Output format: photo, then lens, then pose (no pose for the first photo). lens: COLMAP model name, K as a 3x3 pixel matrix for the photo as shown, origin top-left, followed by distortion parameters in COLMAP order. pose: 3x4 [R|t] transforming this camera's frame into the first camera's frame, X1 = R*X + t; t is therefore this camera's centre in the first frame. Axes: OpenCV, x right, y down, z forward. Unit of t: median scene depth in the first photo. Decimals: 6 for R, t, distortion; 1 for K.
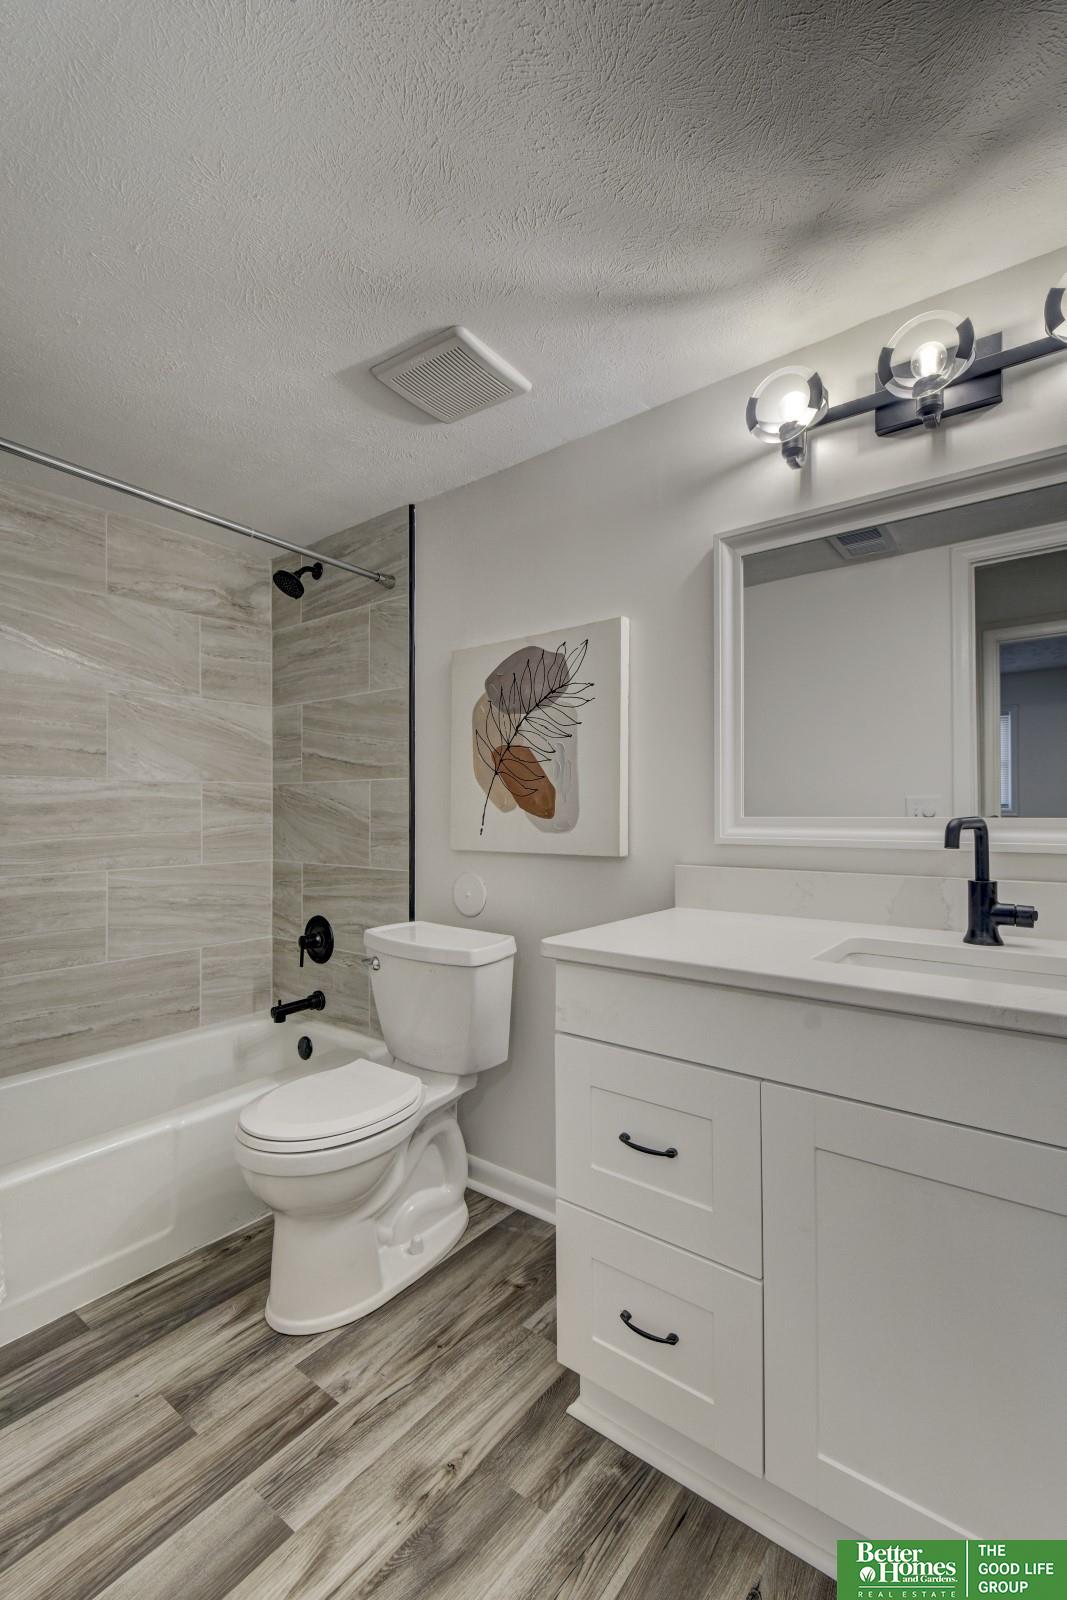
lens RADIAL K [[712.4, 0, 527.4], [0, 712.4, 800.7], [0, 0, 1]] dist [0.008197, -0.006023]
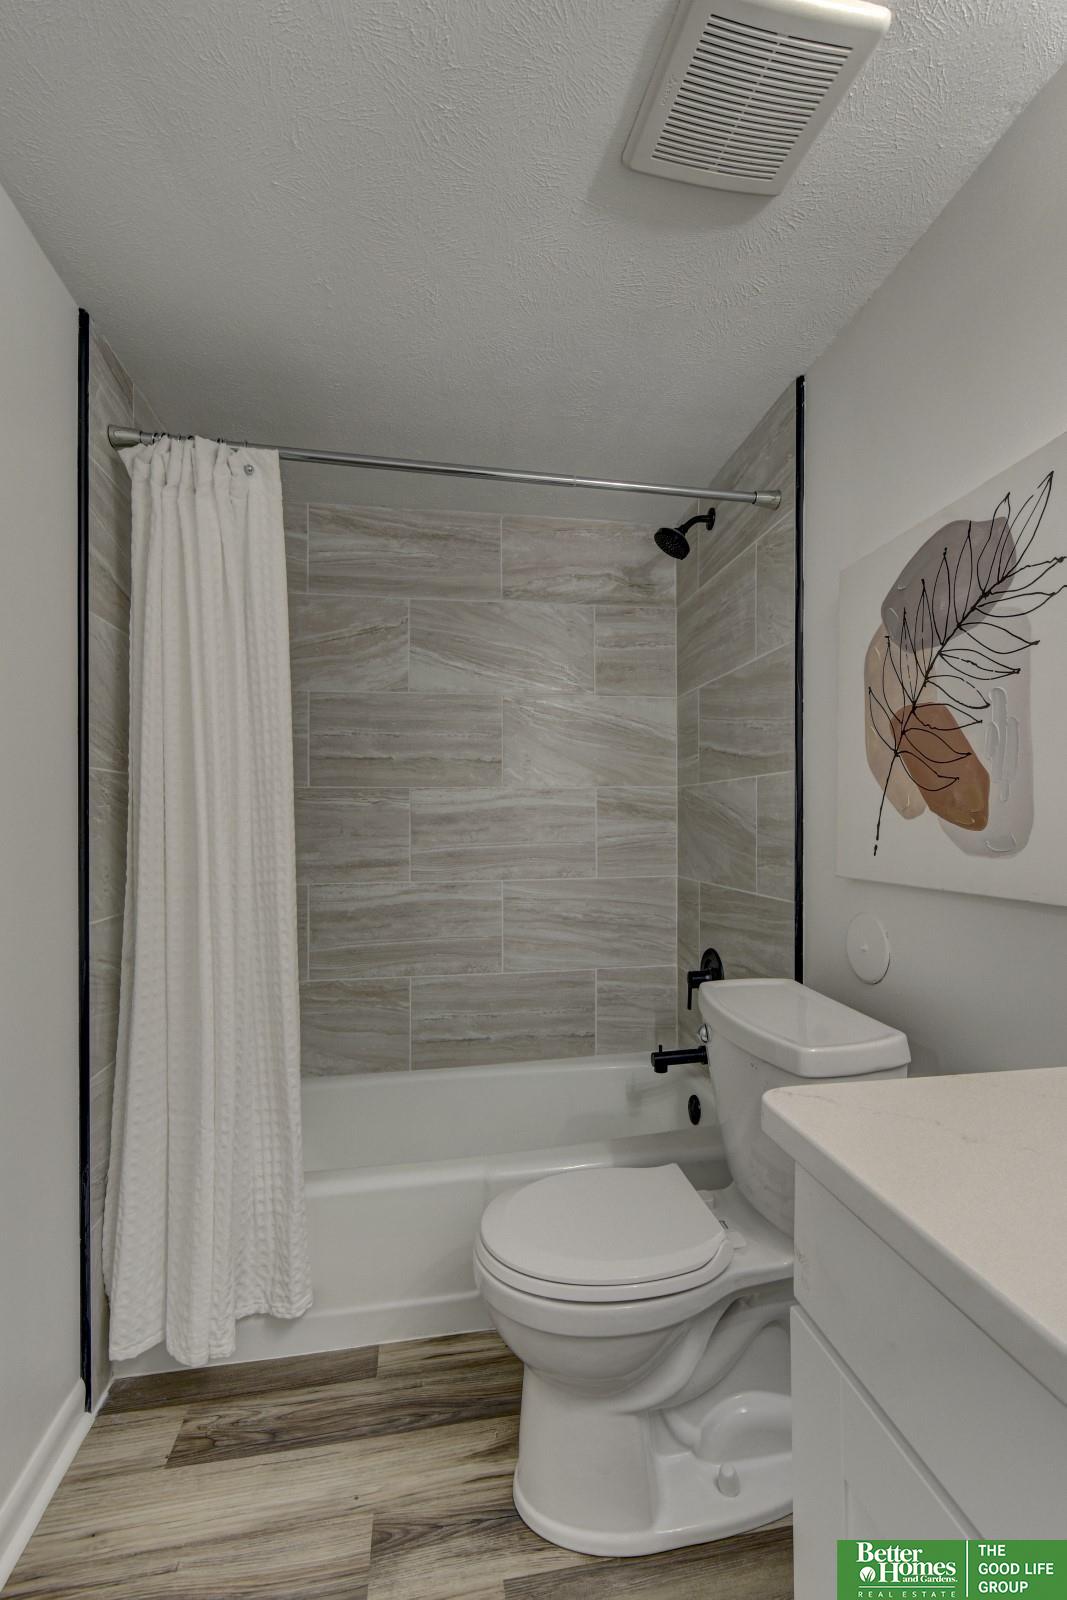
lens RADIAL K [[712.4, 0, 568.7], [0, 712.4, 820.9], [0, 0, 1]] dist [0.008197, -0.006023]
pose [[0.745498, -0.004904, -0.666490, 0.143643], [0.017940, 0.999758, 0.012710, 0.004892], [0.666267, -0.021432, 0.745406, 0.347792]]
